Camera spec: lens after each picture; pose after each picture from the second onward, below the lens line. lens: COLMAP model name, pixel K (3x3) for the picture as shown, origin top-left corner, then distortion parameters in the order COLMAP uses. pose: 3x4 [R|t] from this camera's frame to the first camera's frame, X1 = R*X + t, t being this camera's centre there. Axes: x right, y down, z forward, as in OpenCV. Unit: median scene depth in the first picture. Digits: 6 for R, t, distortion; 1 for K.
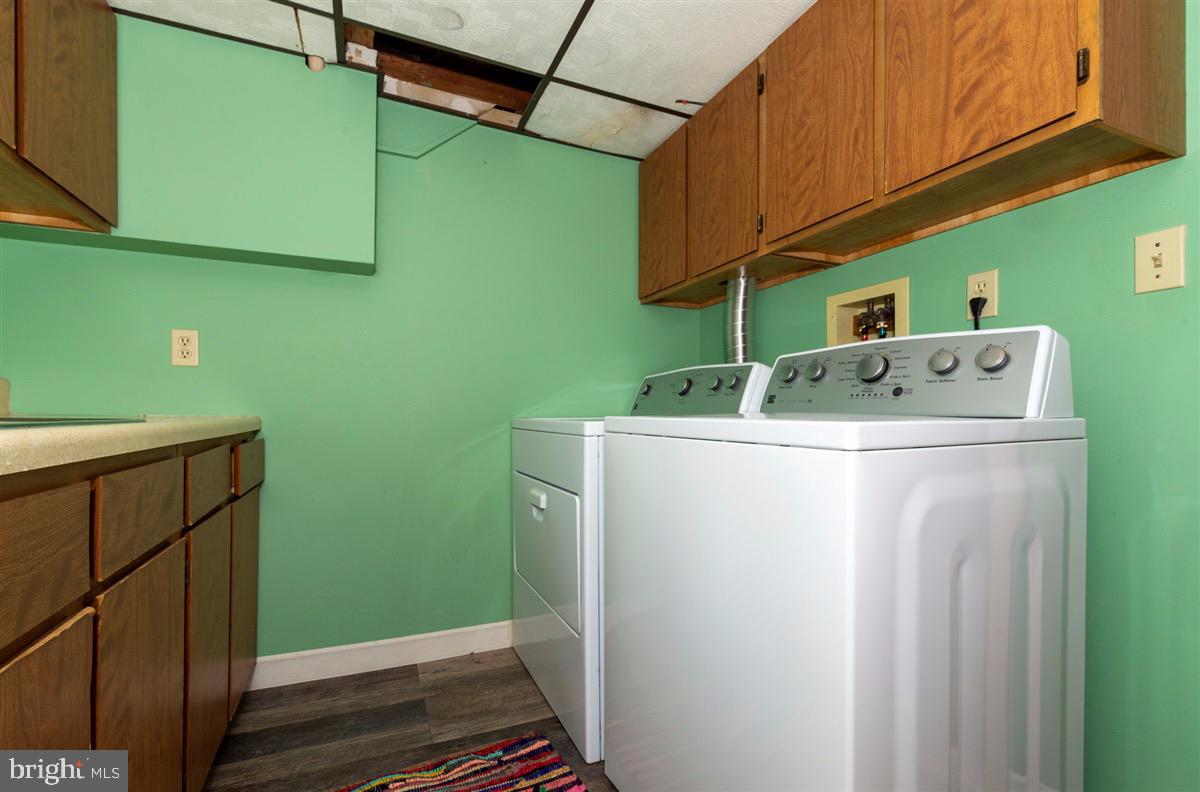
lens RADIAL K [[516.8, 0, 597.2], [0, 516.8, 418.5], [0, 0, 1]] dist [0.007991, -0.000224]
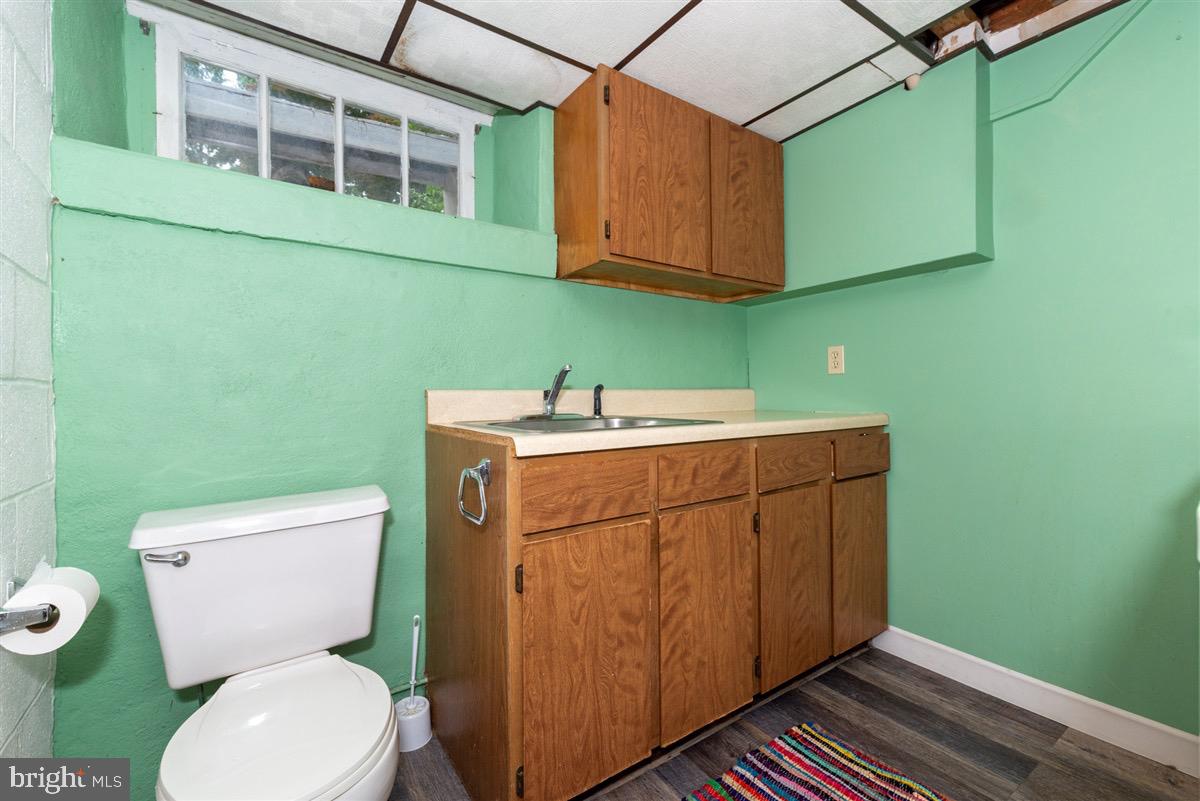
lens RADIAL K [[516.8, 0, 603.0], [0, 516.8, 398.1], [0, 0, 1]] dist [0.007991, -0.000224]
pose [[0.197835, -0.005407, -0.980220, 0.366212], [0.003024, 0.999983, -0.004905, -0.036697], [0.980231, -0.001994, 0.197848, 0.173543]]
